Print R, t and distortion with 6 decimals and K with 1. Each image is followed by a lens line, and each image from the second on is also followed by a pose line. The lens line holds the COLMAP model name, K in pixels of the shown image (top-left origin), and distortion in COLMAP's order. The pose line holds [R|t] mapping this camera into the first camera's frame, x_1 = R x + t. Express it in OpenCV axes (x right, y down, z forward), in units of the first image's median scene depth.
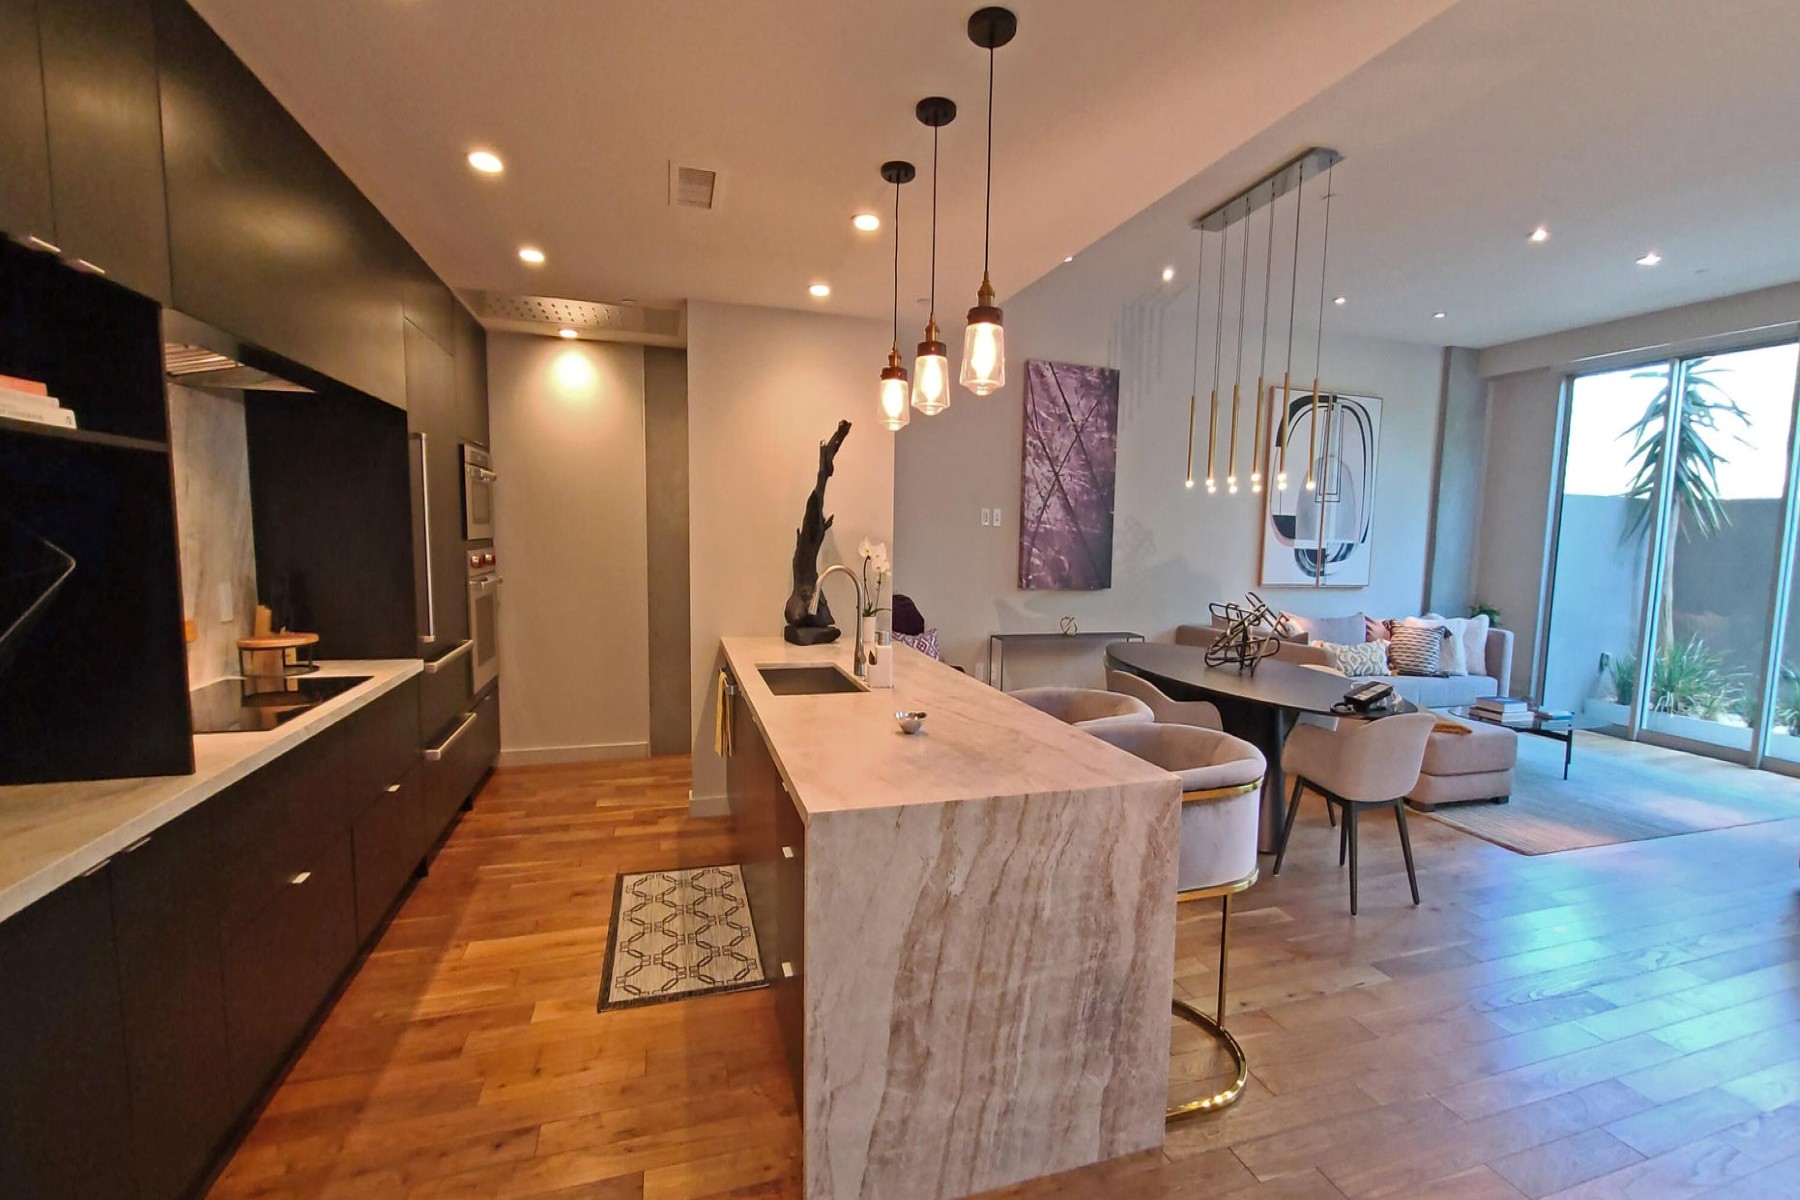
lens RADIAL K [[741.8, 0, 898.7], [0, 741.8, 597.9], [0, 0, 1]] dist [0.000788, 0.000160]
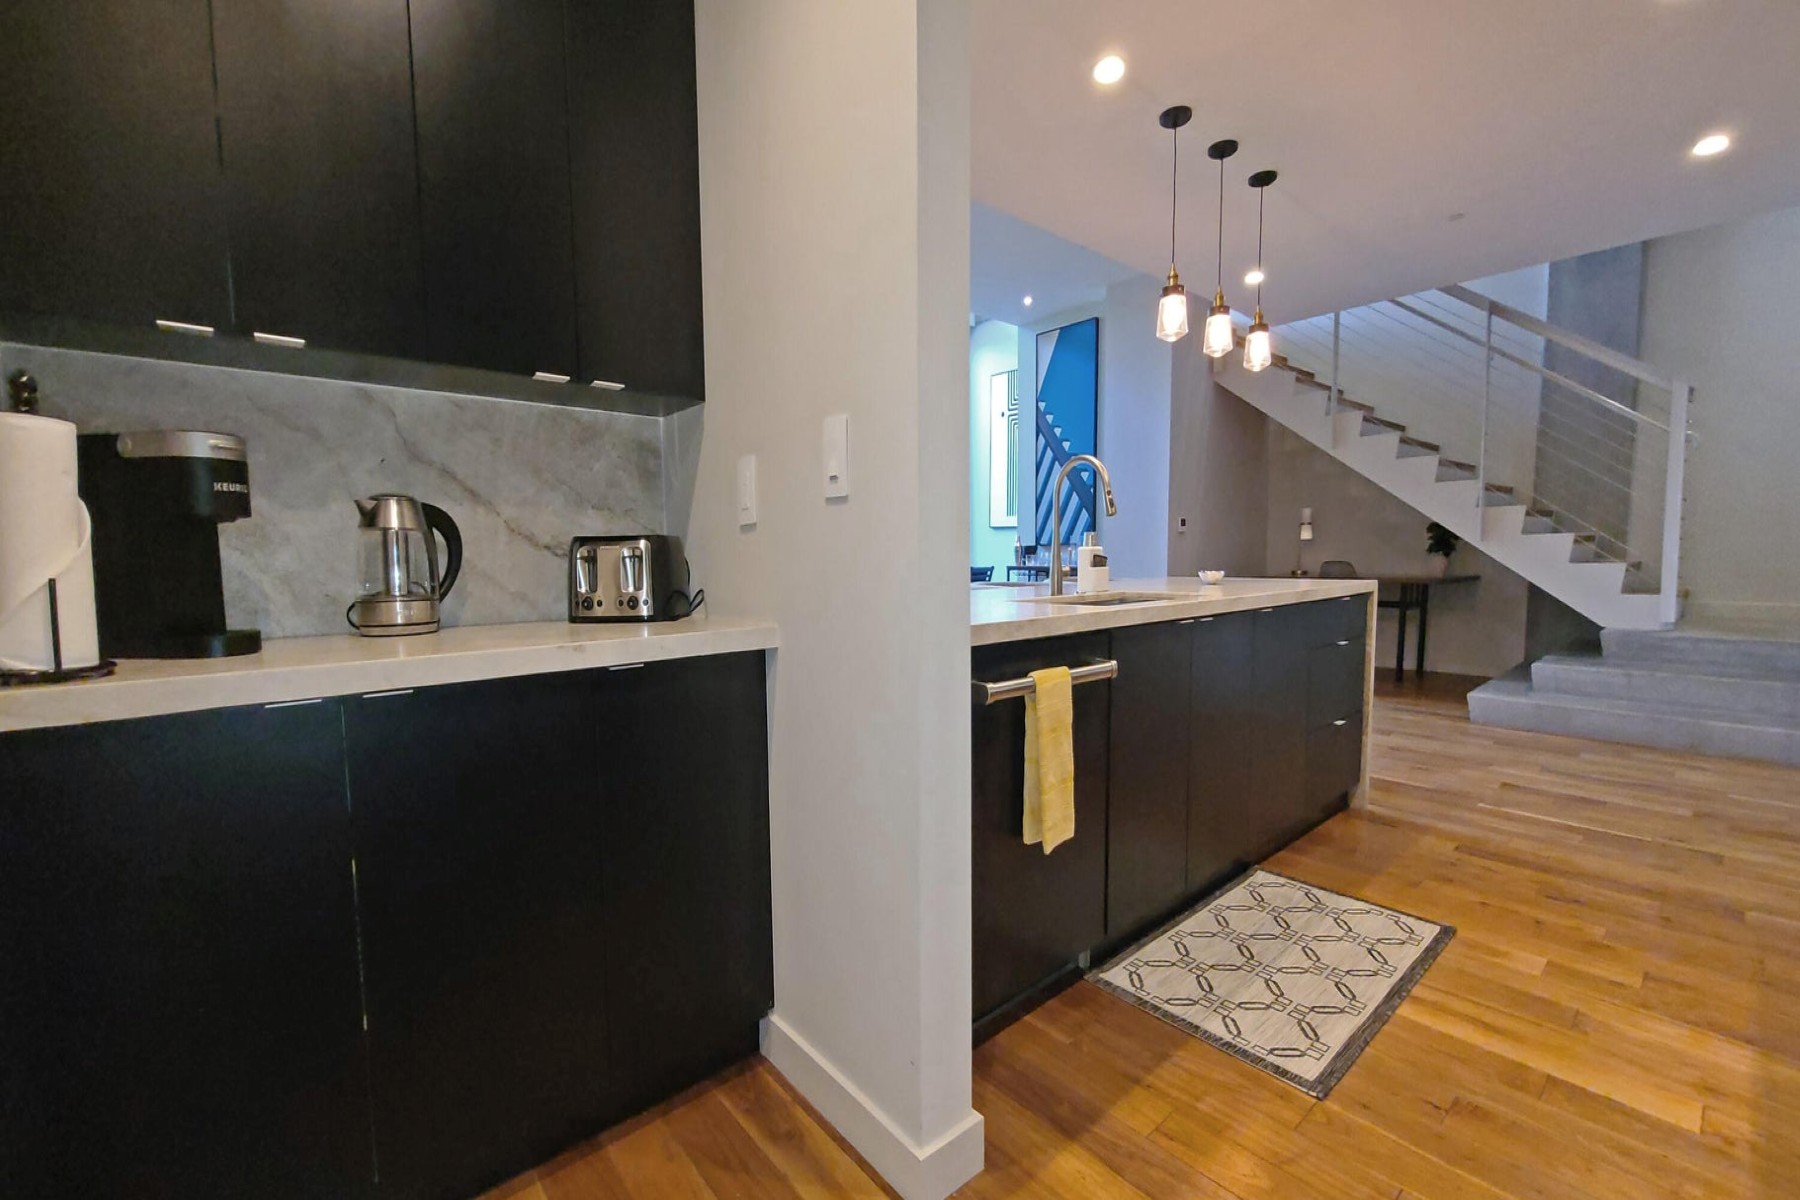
lens RADIAL K [[741.8, 0, 896.2], [0, 741.8, 603.2], [0, 0, 1]] dist [0.000788, 0.000160]
pose [[-0.397741, -0.062122, 0.915392, -0.753636], [0.106610, 0.987818, 0.113360, 0.014399], [-0.911283, 0.142678, -0.386273, 1.547752]]
